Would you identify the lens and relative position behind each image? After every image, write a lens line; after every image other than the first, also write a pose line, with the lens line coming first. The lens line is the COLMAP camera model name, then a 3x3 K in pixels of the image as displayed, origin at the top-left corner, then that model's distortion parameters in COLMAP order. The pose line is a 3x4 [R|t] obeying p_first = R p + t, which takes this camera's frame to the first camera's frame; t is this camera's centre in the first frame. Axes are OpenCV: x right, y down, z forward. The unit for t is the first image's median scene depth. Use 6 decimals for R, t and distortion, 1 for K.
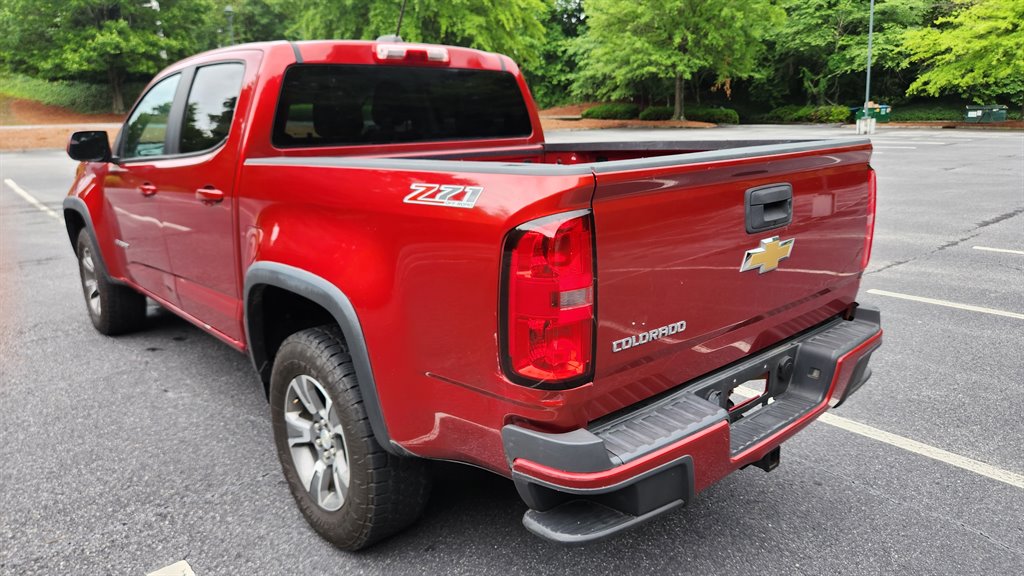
lens RADIAL K [[659.8, 0, 507.3], [0, 659.8, 284.2], [0, 0, 1]] dist [0.053657, -0.037079]
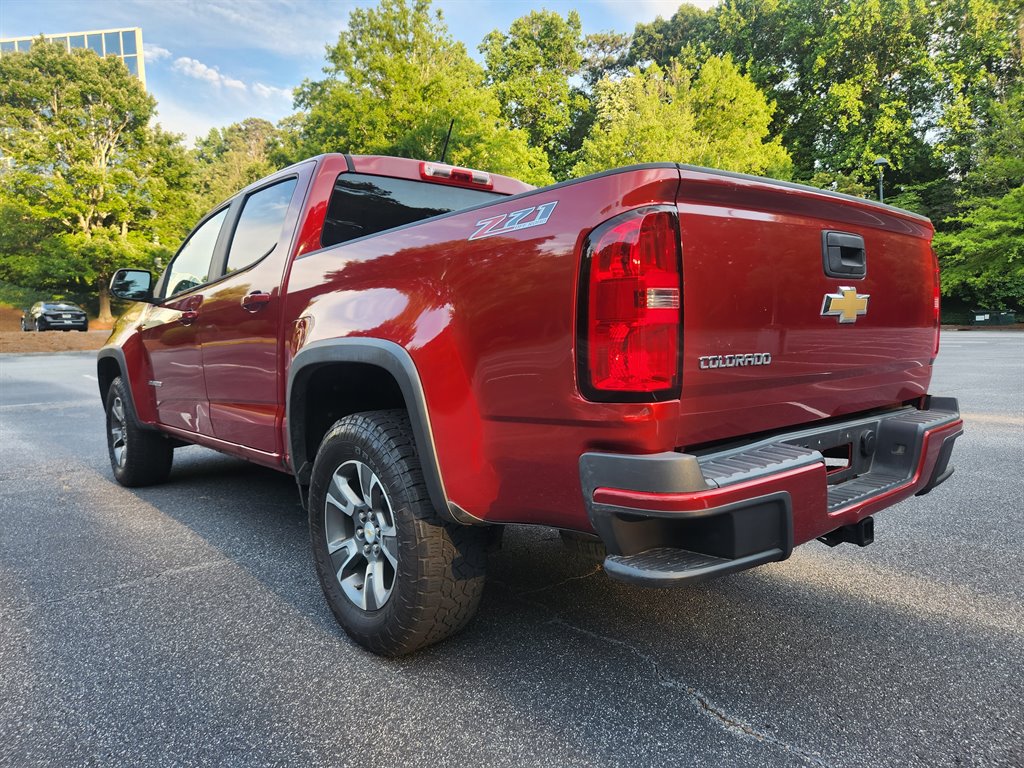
lens RADIAL K [[670.1, 0, 505.0], [0, 670.1, 380.4], [0, 0, 1]] dist [0.048236, -0.047052]
pose [[0.999683, -0.006384, -0.024339, -0.060107], [0.002168, 0.985537, -0.169445, 0.184915], [0.025069, 0.169339, 0.985239, 0.044130]]
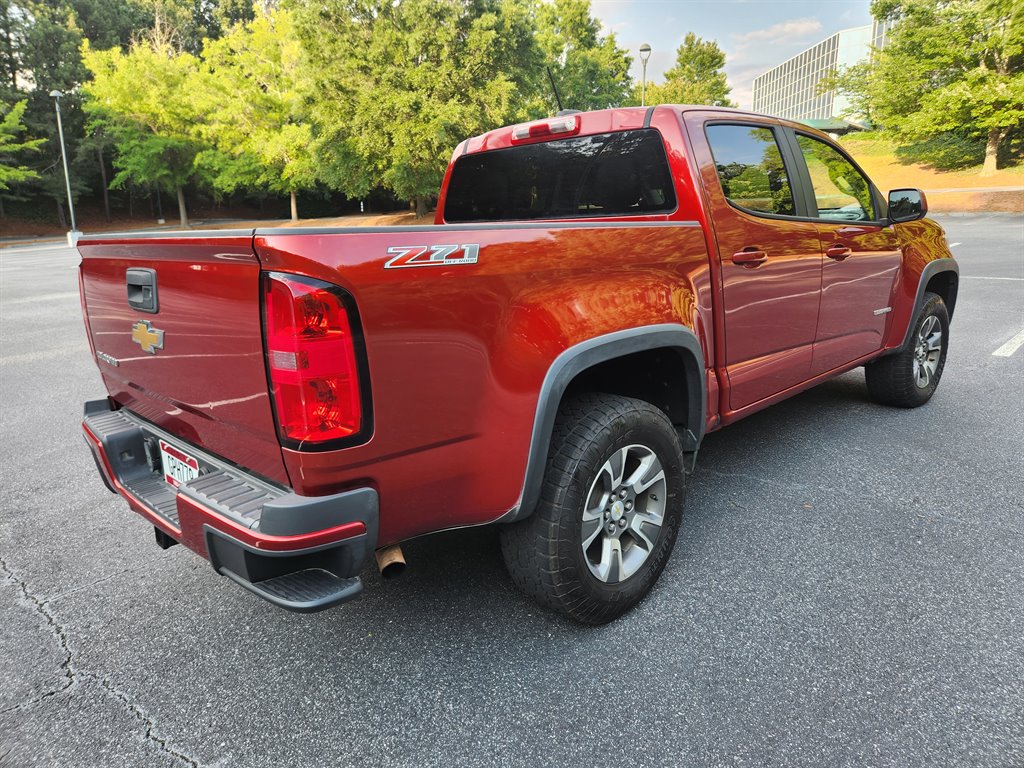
lens RADIAL K [[670.1, 0, 505.6], [0, 670.1, 378.6], [0, 0, 1]] dist [0.048236, -0.047052]
pose [[0.067565, 0.237139, -0.969123, 1.198300], [-0.196540, 0.955473, 0.220097, -0.263989], [0.978165, 0.175601, 0.111164, 1.179162]]
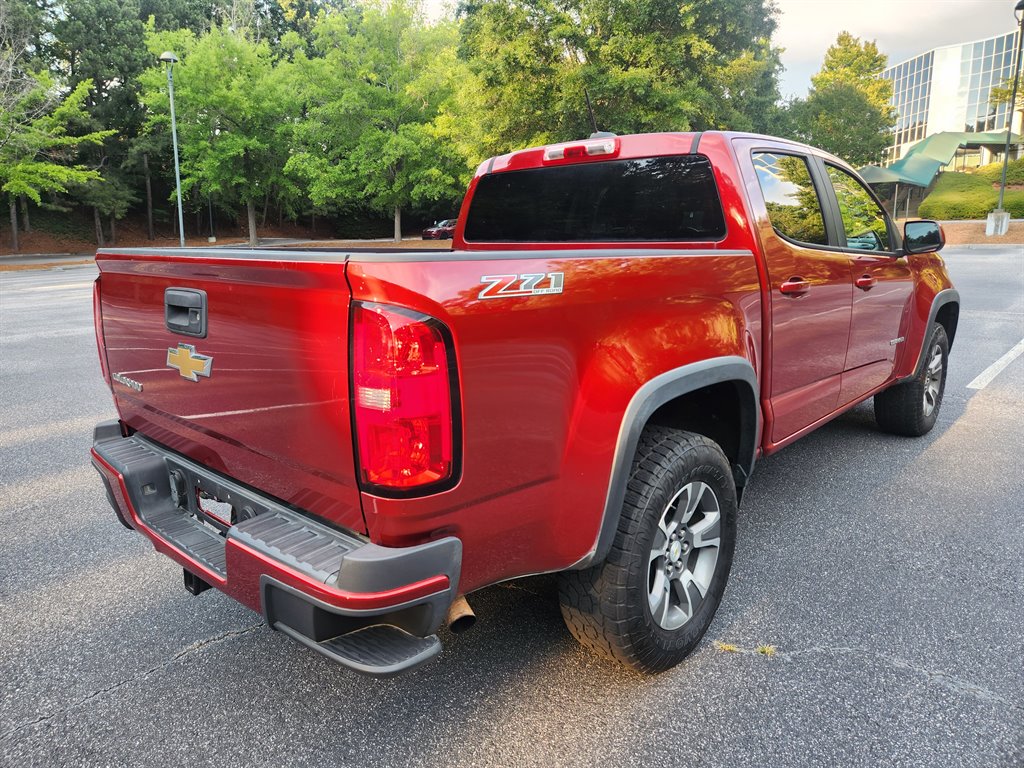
lens RADIAL K [[670.1, 0, 501.5], [0, 670.1, 370.4], [0, 0, 1]] dist [0.048236, -0.047052]
pose [[0.111592, 0.206285, -0.972108, 1.129741], [-0.222247, 0.958621, 0.177910, -0.248451], [0.968583, 0.196194, 0.152821, 1.055197]]
